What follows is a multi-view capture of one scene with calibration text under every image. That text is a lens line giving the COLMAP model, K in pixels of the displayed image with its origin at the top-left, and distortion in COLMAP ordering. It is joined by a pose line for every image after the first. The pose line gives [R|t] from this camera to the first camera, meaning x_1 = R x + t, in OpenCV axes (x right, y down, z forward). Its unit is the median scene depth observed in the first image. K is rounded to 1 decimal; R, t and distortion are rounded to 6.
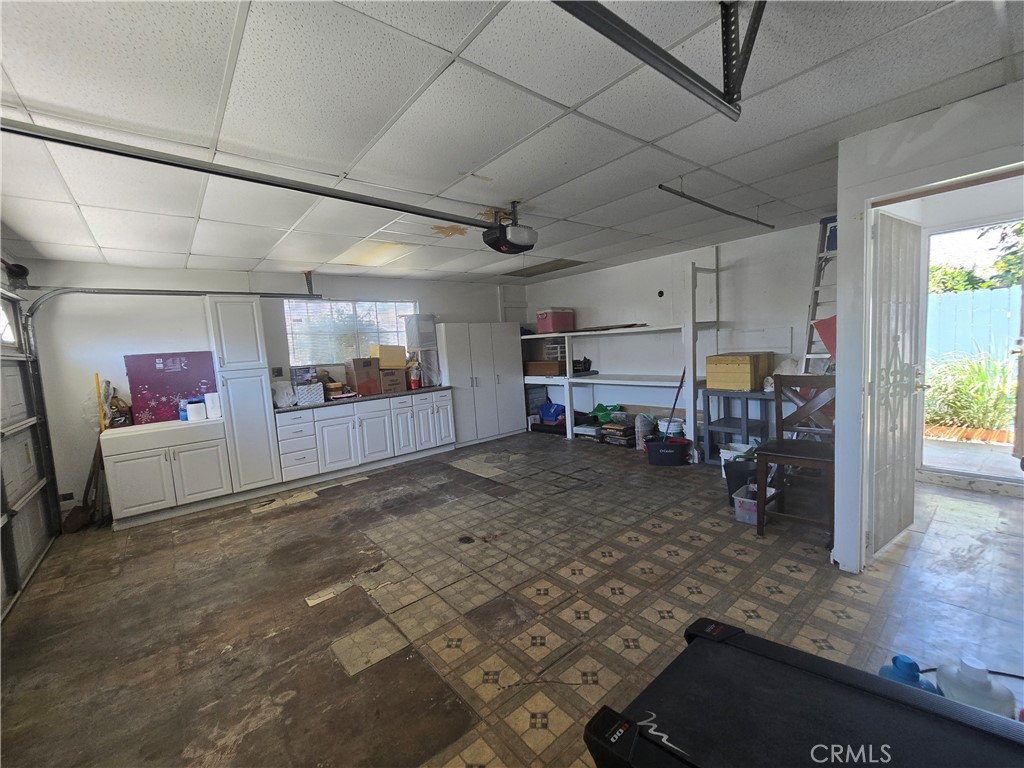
lens RADIAL K [[423.8, 0, 506.7], [0, 423.8, 386.2], [0, 0, 1]] dist [-0.004850, 0.000922]
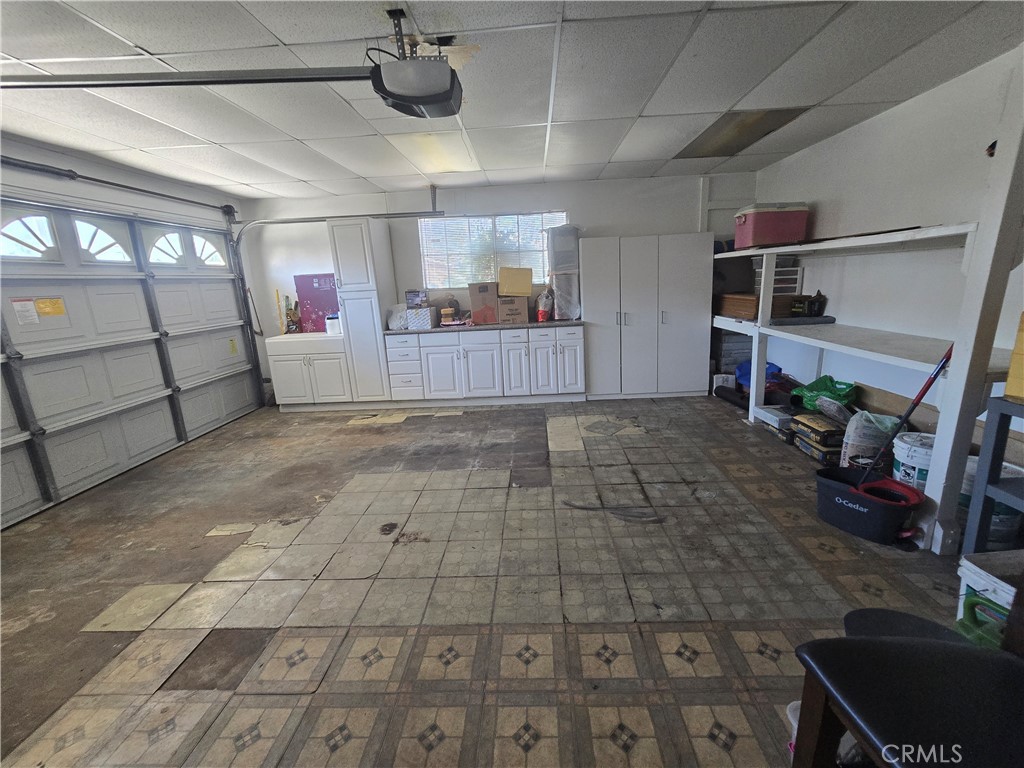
lens RADIAL K [[423.8, 0, 517.6], [0, 423.8, 382.1], [0, 0, 1]] dist [-0.004850, 0.000922]
pose [[0.754168, 0.181973, -0.630965, 0.372537], [-0.064020, 0.976635, 0.205146, -0.056678], [0.653554, -0.114320, 0.748197, 0.414712]]
